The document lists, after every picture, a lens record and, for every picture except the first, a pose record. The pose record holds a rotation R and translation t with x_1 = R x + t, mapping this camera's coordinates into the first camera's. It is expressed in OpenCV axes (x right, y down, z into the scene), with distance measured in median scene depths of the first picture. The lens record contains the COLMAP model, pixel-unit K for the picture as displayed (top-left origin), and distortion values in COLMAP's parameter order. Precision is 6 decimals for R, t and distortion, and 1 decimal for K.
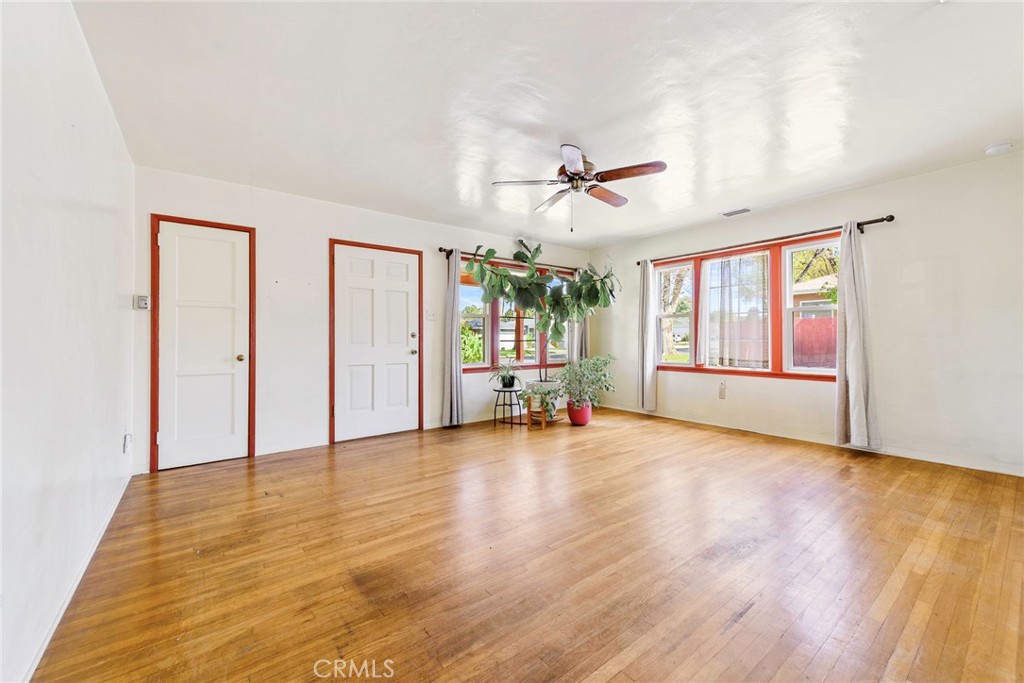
lens RADIAL K [[403.1, 0, 515.0], [0, 403.1, 335.3], [0, 0, 1]] dist [0.010482, -0.000556]
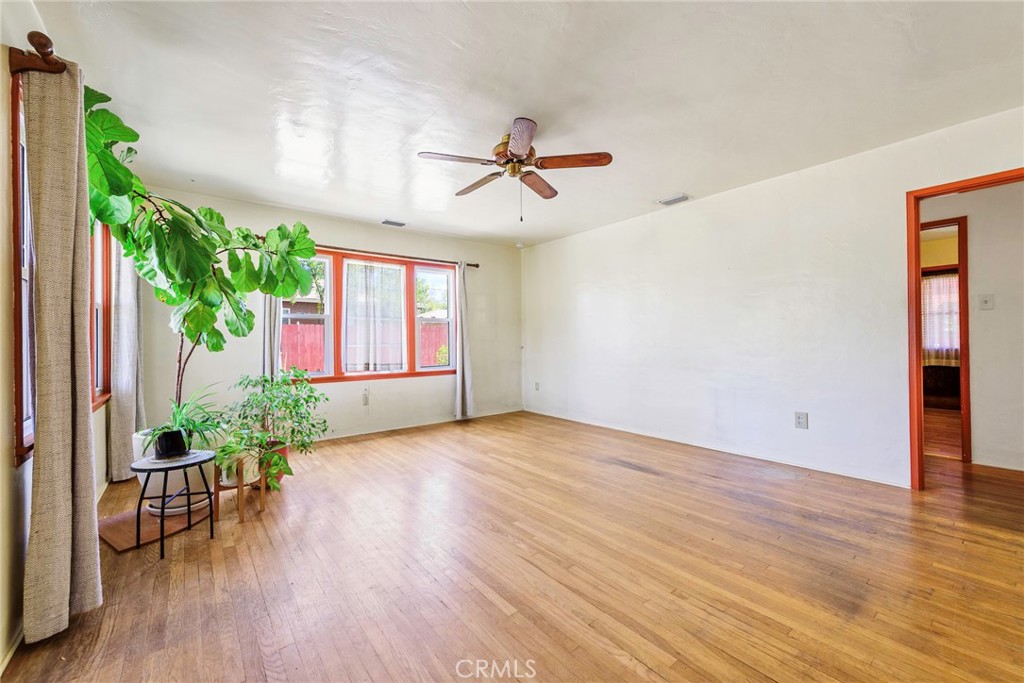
lens RADIAL K [[407.7, 0, 513.2], [0, 407.7, 340.2], [0, 0, 1]] dist [0.010961, -0.000608]
pose [[-0.008400, 0.005554, 0.999949, -0.743404], [-0.000202, 0.999985, -0.005556, 0.008303], [-0.999965, -0.000249, -0.008399, 1.007404]]
